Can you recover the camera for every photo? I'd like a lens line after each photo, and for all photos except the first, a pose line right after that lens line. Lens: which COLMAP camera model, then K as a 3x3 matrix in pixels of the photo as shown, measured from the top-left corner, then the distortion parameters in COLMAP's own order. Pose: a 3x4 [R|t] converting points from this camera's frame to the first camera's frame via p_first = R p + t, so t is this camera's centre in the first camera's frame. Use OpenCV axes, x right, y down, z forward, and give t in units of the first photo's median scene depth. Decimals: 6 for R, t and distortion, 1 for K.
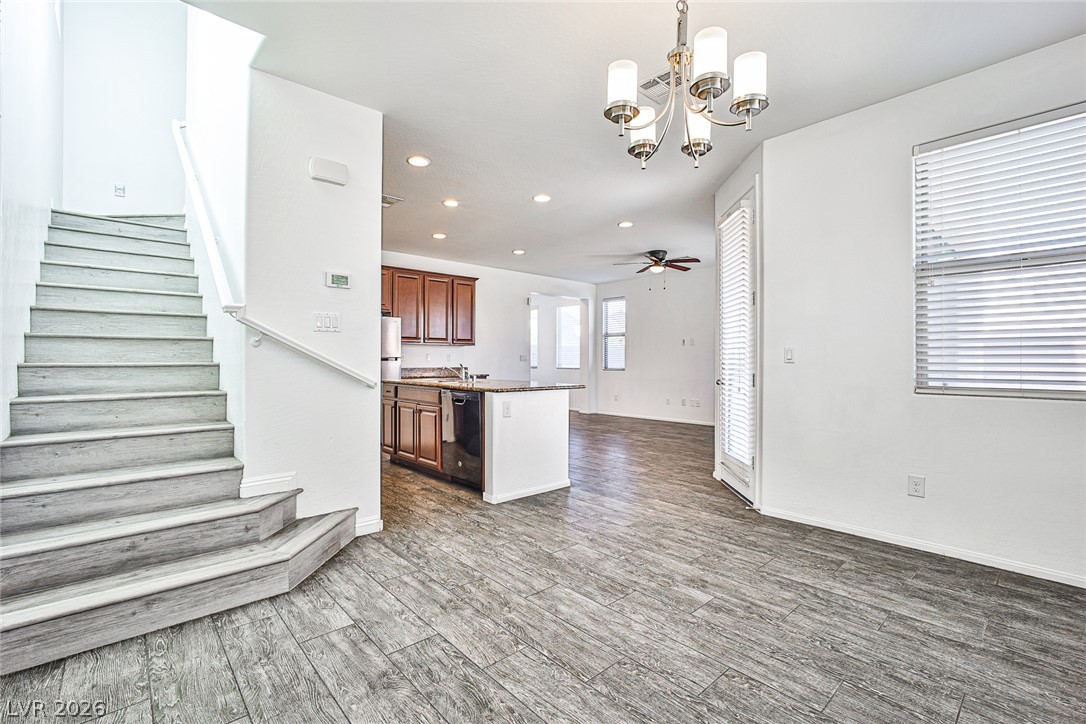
lens RADIAL K [[488.7, 0, 543.1], [0, 488.7, 360.0], [0, 0, 1]] dist [-0.042390, 0.016782]
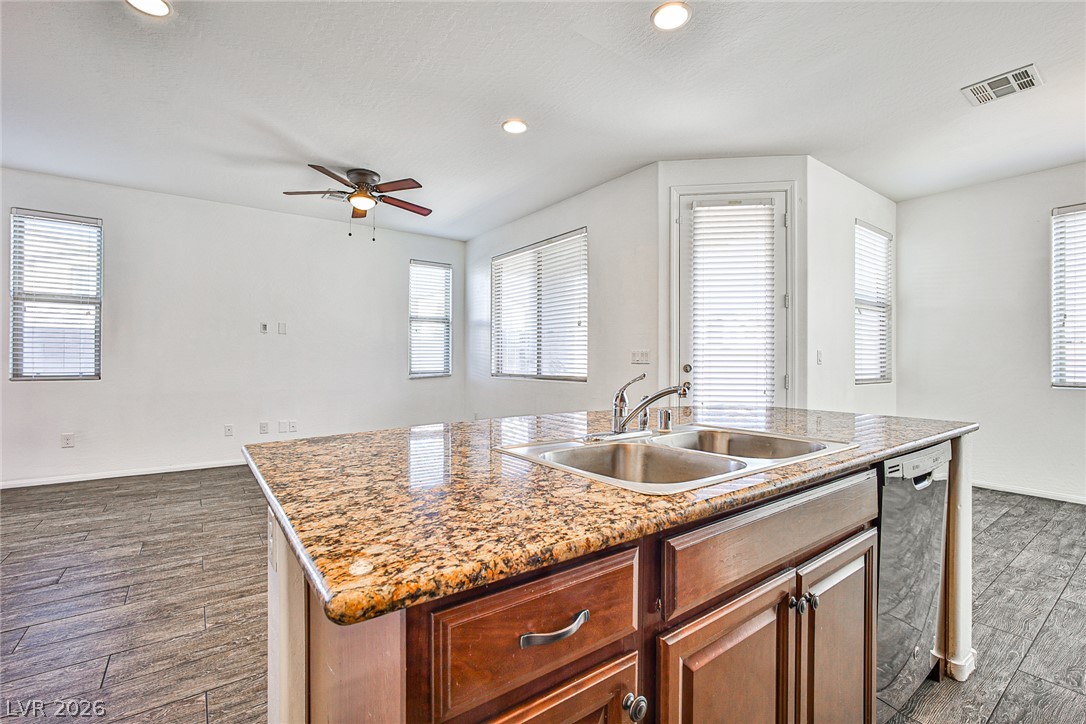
lens RADIAL K [[485.0, 0, 537.6], [0, 485.0, 364.0], [0, 0, 1]] dist [-0.042375, 0.016479]
pose [[0.107927, -0.008102, 0.994126, -0.320302], [-0.005897, 0.999944, 0.008790, 0.001023], [-0.994141, -0.006811, 0.107874, 0.734368]]
